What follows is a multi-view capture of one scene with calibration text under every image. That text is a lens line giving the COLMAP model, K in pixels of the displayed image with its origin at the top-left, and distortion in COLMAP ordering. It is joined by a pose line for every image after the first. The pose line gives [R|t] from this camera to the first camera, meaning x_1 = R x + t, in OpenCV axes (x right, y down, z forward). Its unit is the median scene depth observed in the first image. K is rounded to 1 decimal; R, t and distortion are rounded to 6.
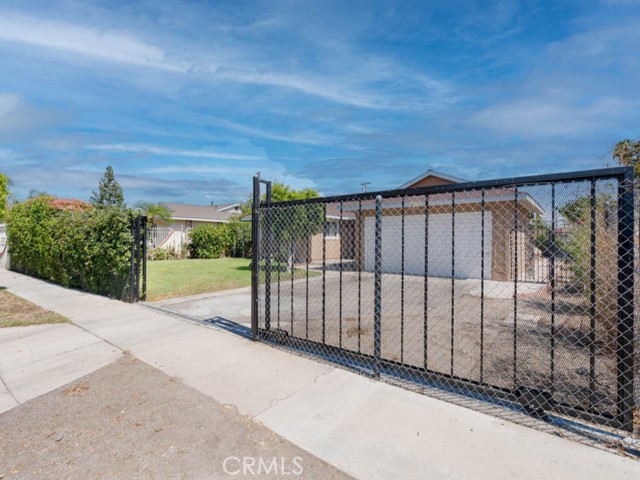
lens RADIAL K [[312.5, 0, 320.0], [0, 312.5, 240.0], [0, 0, 1]] dist [-0.002431, 0.000397]
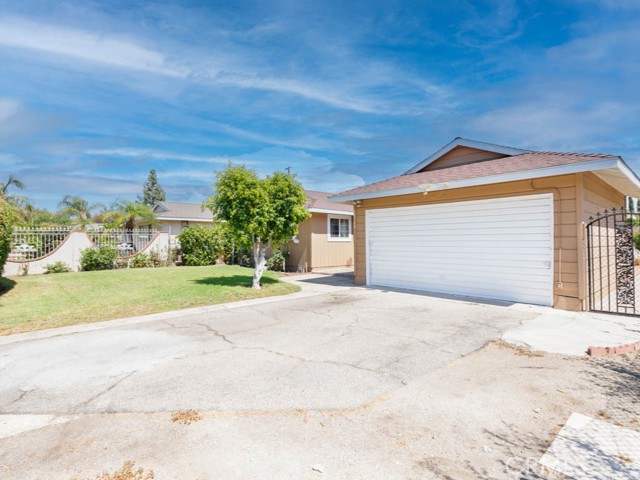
lens RADIAL K [[335.9, 0, 320.0], [0, 335.9, 240.0], [0, 0, 1]] dist [0.000267, -0.000578]
pose [[0.988195, -0.009610, -0.152898, 0.182174], [0.008657, 0.999939, -0.006897, -0.000537], [0.152955, 0.005492, 0.988218, 0.261185]]
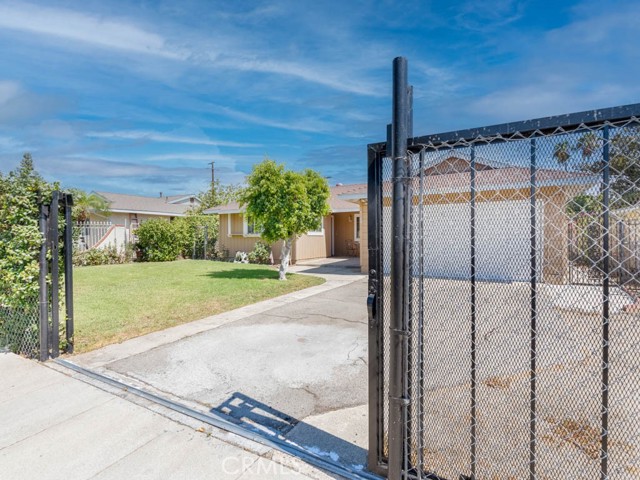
lens RADIAL K [[312.5, 0, 320.0], [0, 312.5, 240.0], [0, 0, 1]] dist [-0.002431, 0.000397]
pose [[0.987900, -0.014170, 0.154446, -0.136260], [0.012305, 0.999839, 0.013024, -0.000102], [-0.154606, -0.010965, 0.987915, 0.252979]]
